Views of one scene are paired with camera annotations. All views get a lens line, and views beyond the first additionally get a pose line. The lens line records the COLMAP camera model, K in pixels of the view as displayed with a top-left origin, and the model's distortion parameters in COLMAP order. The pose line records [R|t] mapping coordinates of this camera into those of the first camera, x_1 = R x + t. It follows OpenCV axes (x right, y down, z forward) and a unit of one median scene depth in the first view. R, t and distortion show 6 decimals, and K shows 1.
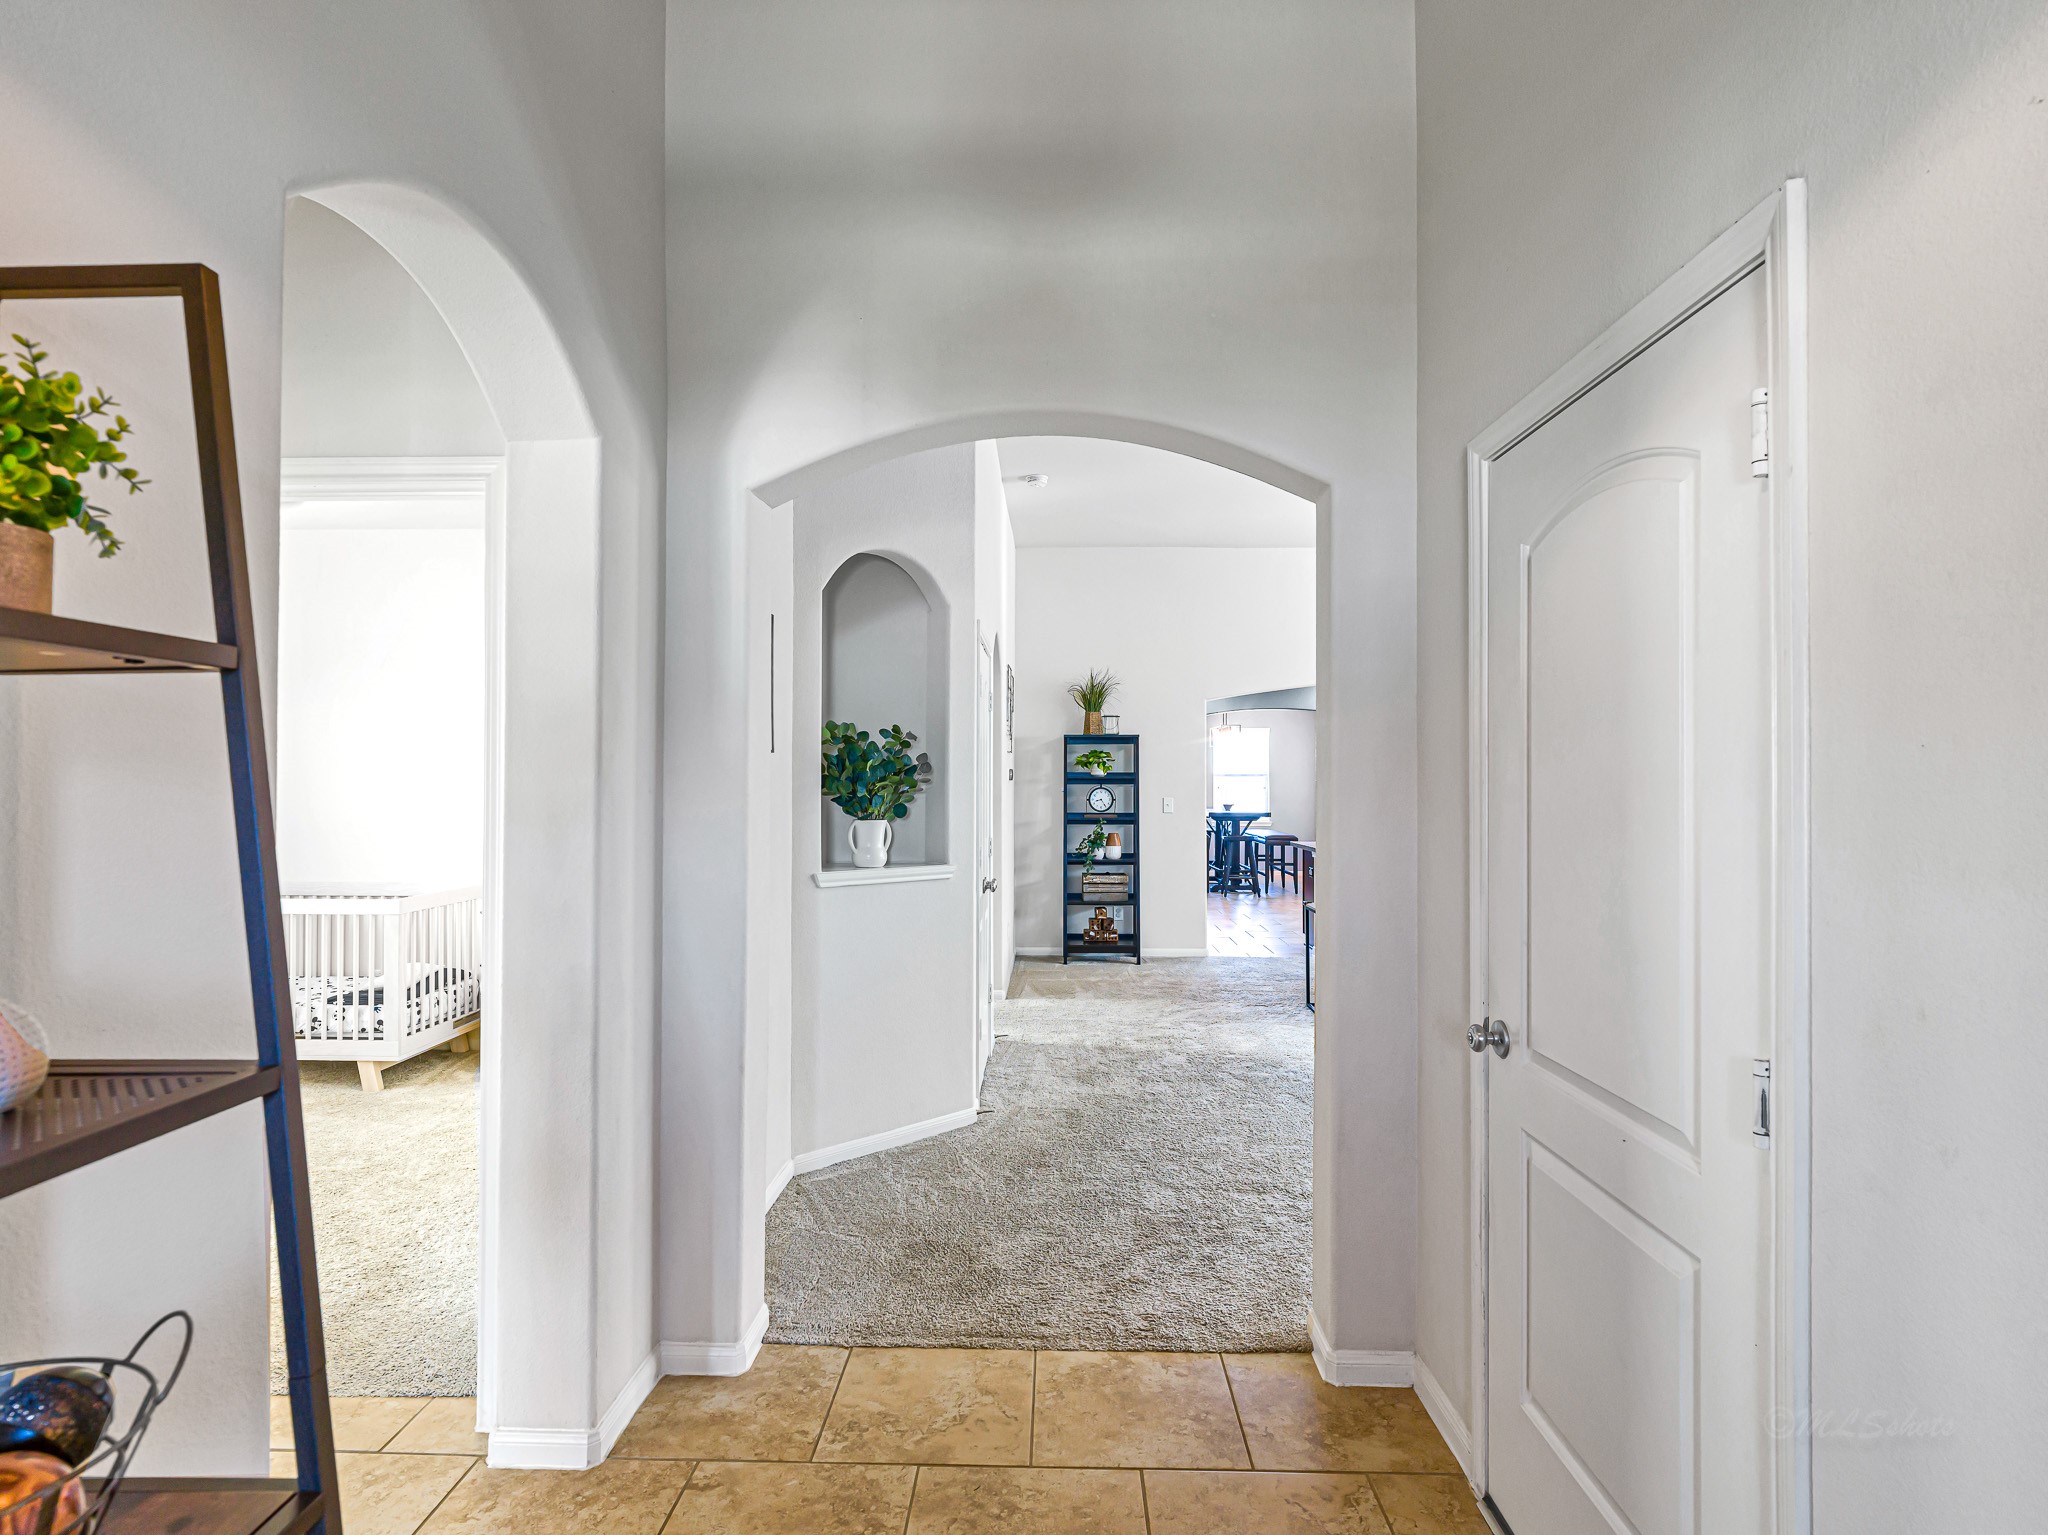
lens RADIAL K [[1096.1, 0, 1024.0], [0, 1096.1, 767.5], [0, 0, 1]] dist [-0.000022, 0.000178]
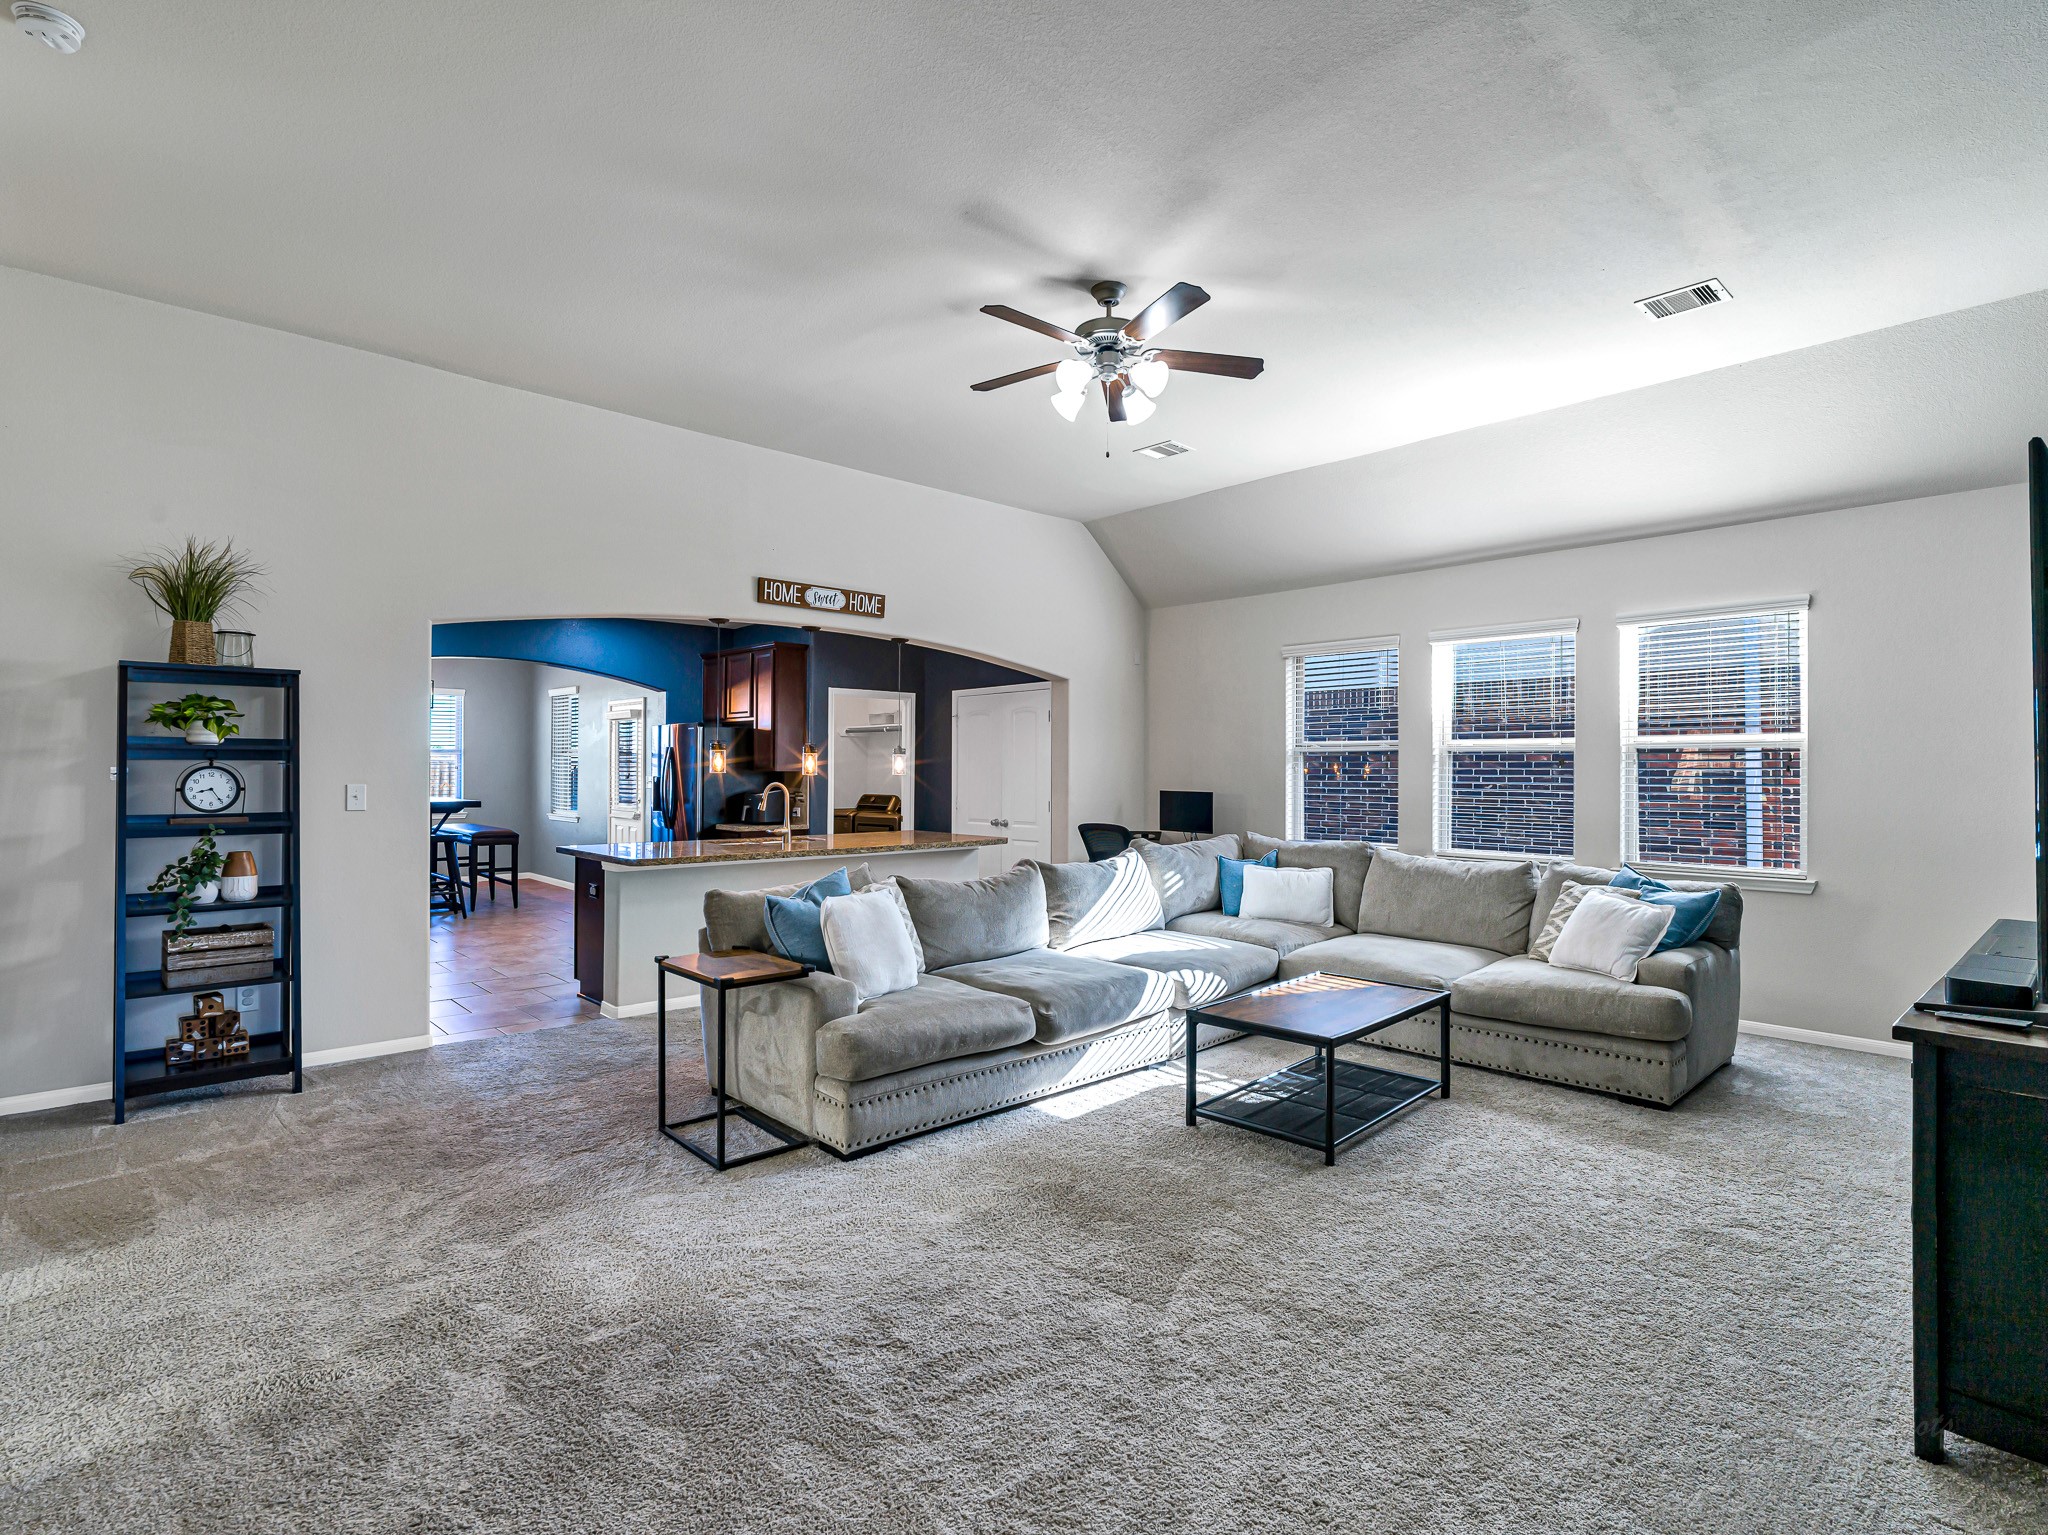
lens RADIAL K [[1029.5, 0, 1019.0], [0, 1029.5, 760.5], [0, 0, 1]] dist [0.000065, 0.000405]
pose [[0.718771, 0.006628, 0.695215, 0.005162], [-0.014115, 0.999888, 0.005061, 0.007594], [-0.695103, -0.013451, 0.718784, 0.373581]]
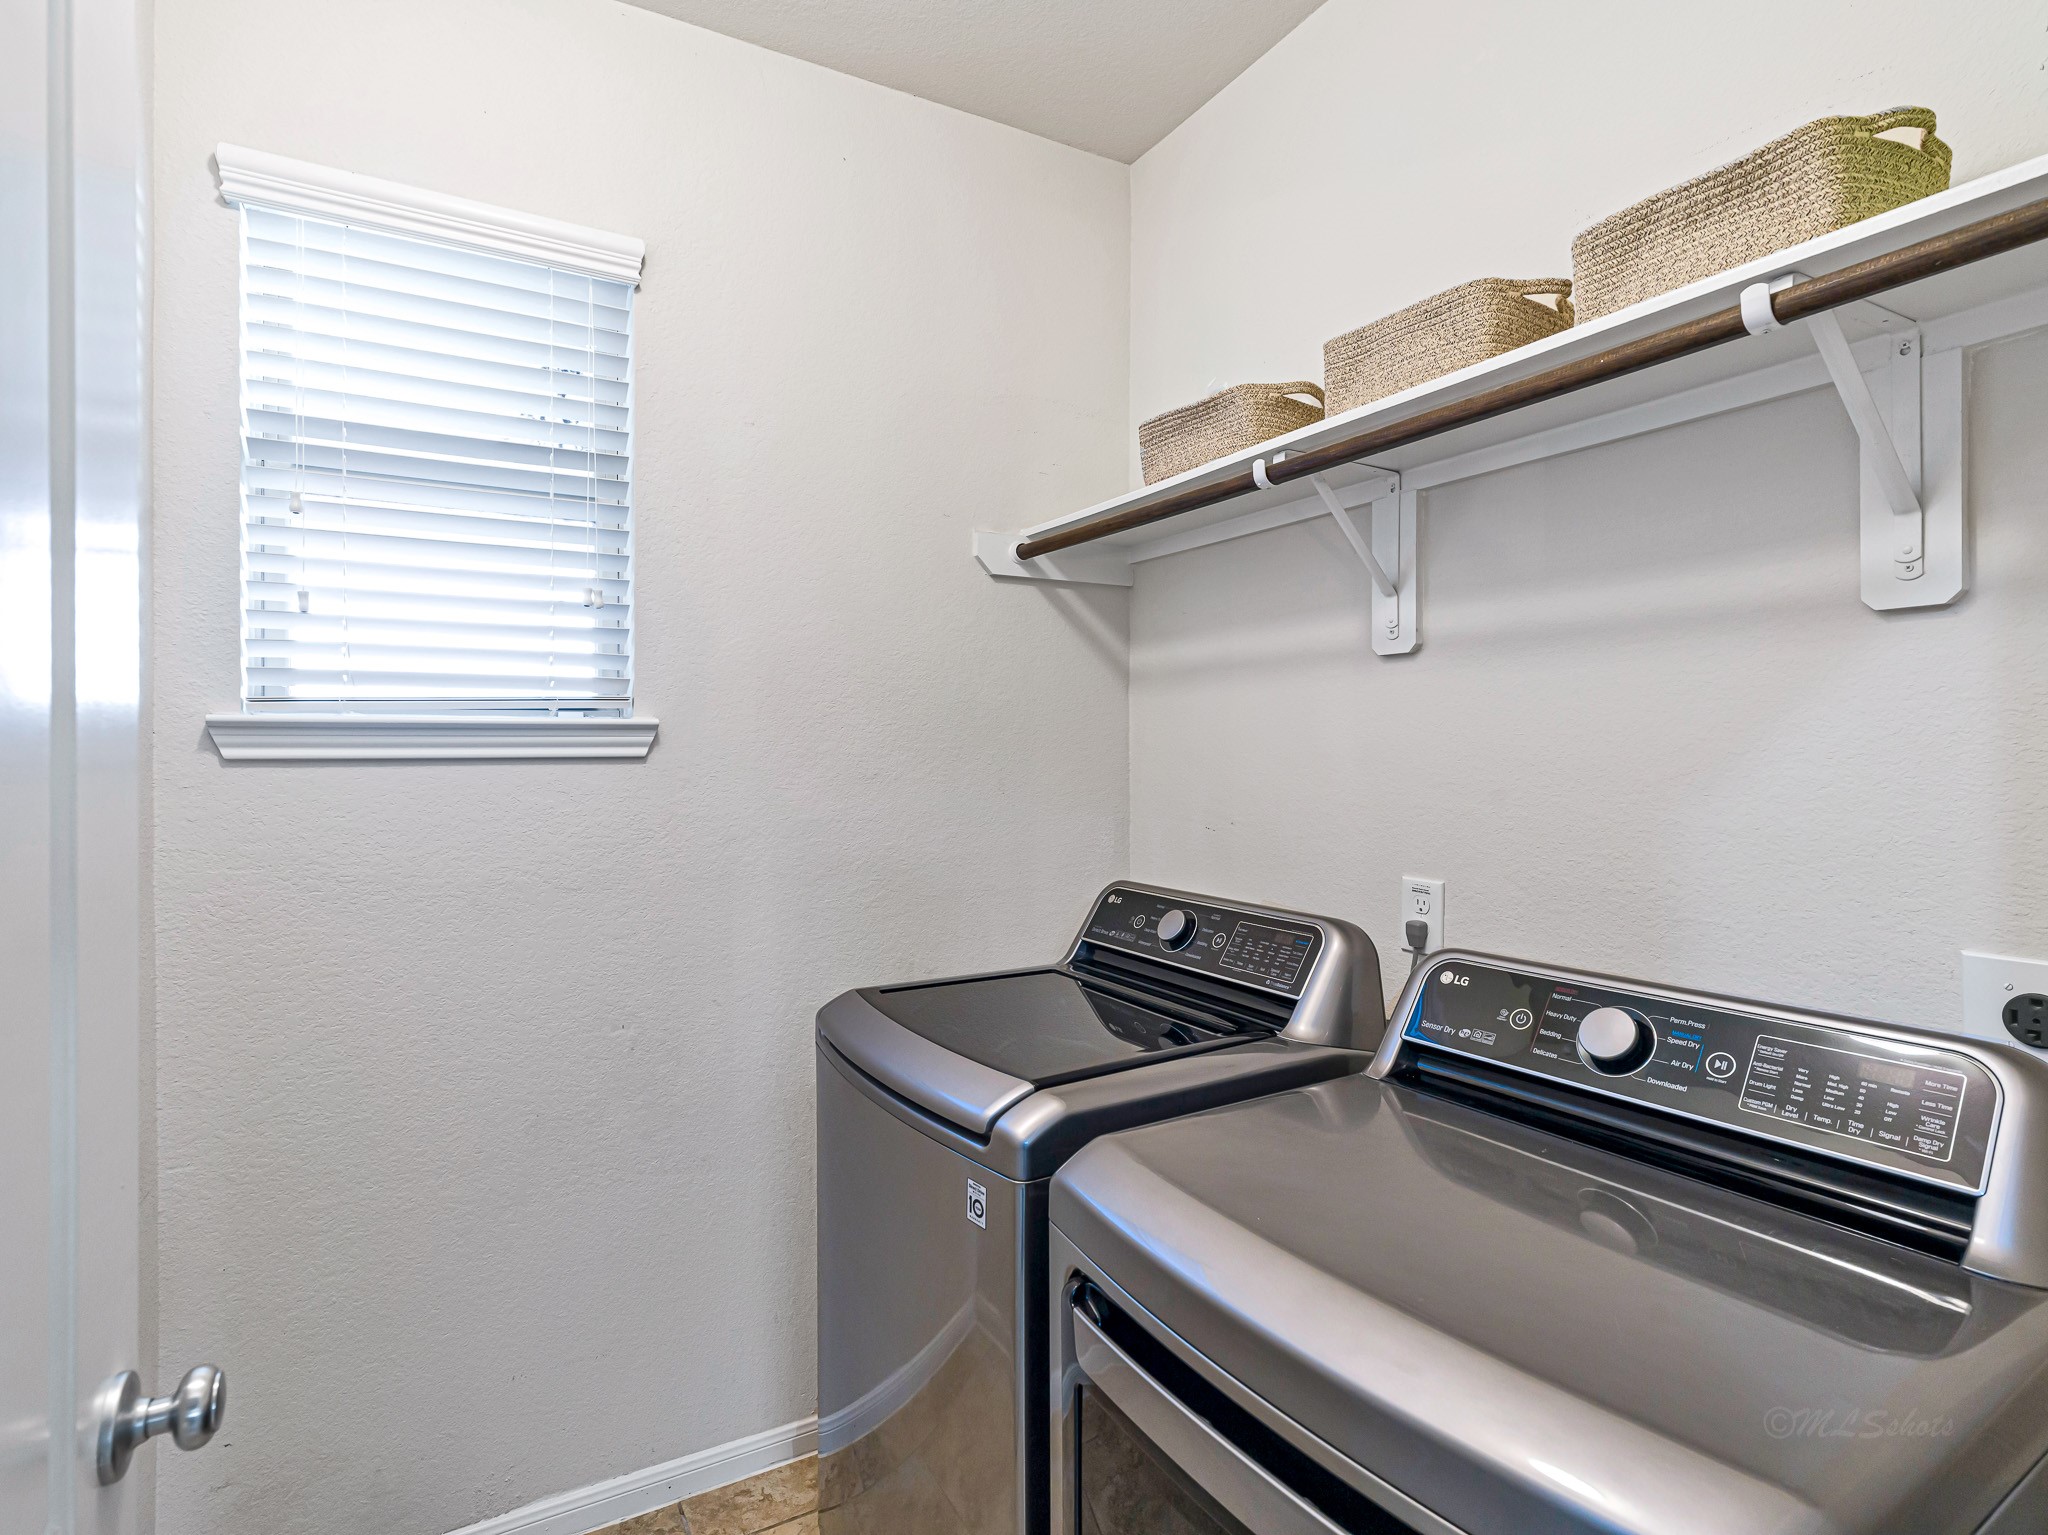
lens RADIAL K [[1029.5, 0, 1019.0], [0, 1029.5, 760.5], [0, 0, 1]] dist [0.000065, 0.000405]
pose [[0.859064, -0.006796, 0.511823, 0.566062], [-0.002869, 0.999832, 0.018093, 0.024709], [-0.511860, -0.017011, 0.858901, 1.167680]]
